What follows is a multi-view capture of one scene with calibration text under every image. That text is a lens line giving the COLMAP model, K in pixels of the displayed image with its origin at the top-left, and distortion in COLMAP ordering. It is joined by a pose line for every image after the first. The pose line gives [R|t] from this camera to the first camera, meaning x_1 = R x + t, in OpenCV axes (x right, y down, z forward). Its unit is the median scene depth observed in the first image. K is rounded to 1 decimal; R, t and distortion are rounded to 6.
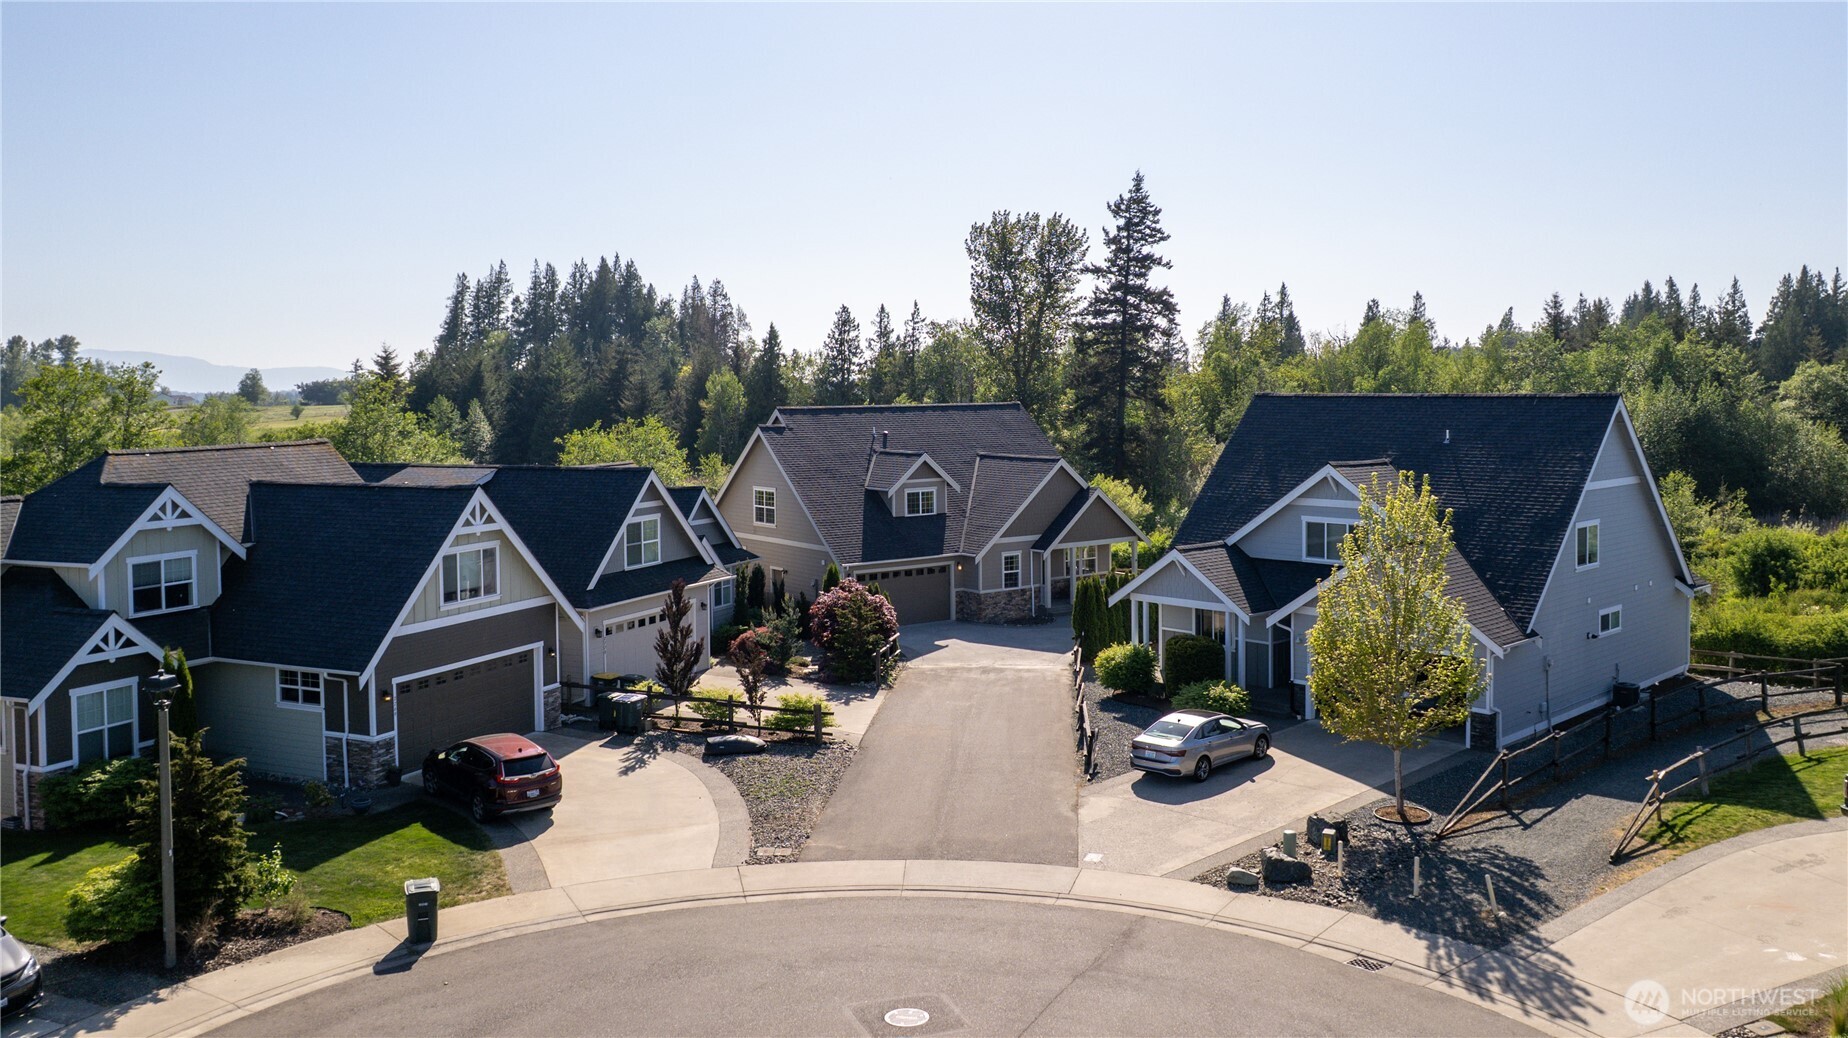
lens RADIAL K [[1179.8, 0, 925.0], [0, 1179.8, 535.0], [0, 0, 1]] dist [-0.003011, 0.005133]
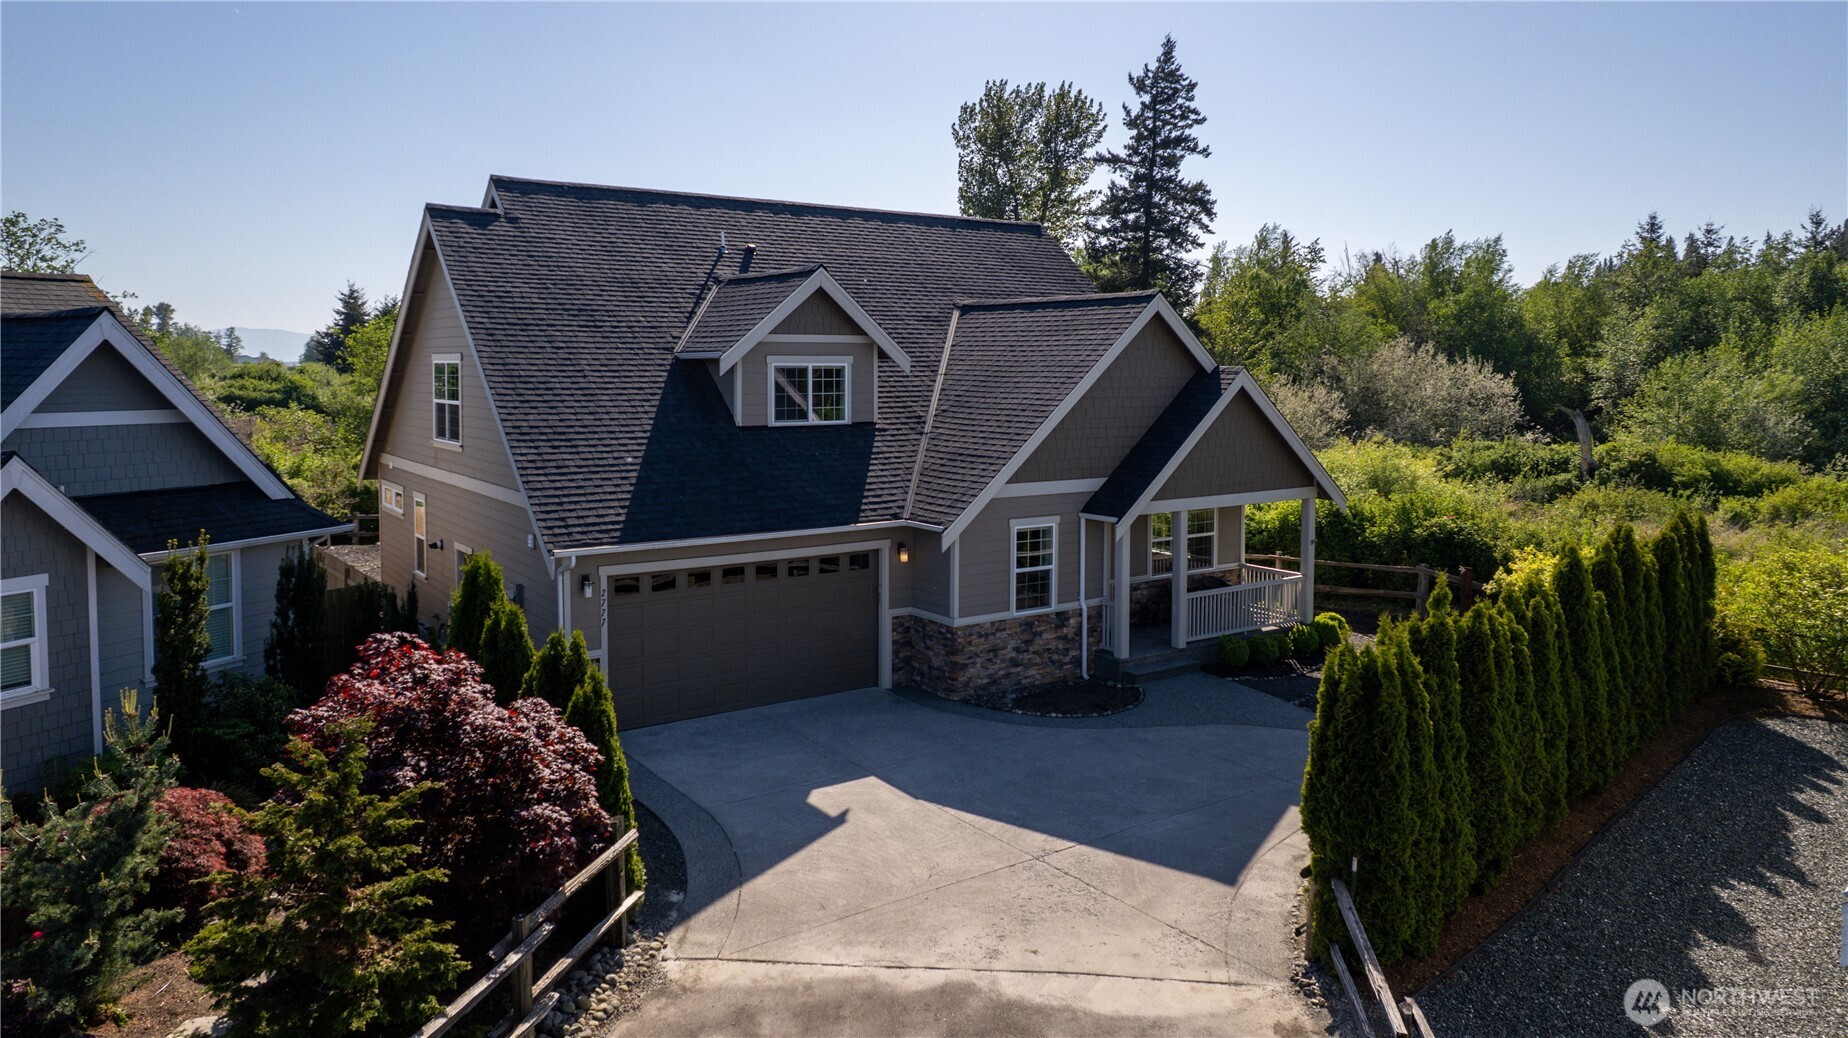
lens RADIAL K [[1179.8, 0, 927.8], [0, 1179.8, 506.1], [0, 0, 1]] dist [-0.003011, 0.005133]
pose [[0.999722, 0.017154, 0.016199, 0.010423], [-0.017385, 0.999748, 0.014184, 0.001590], [-0.015952, -0.014462, 0.999768, 0.204696]]
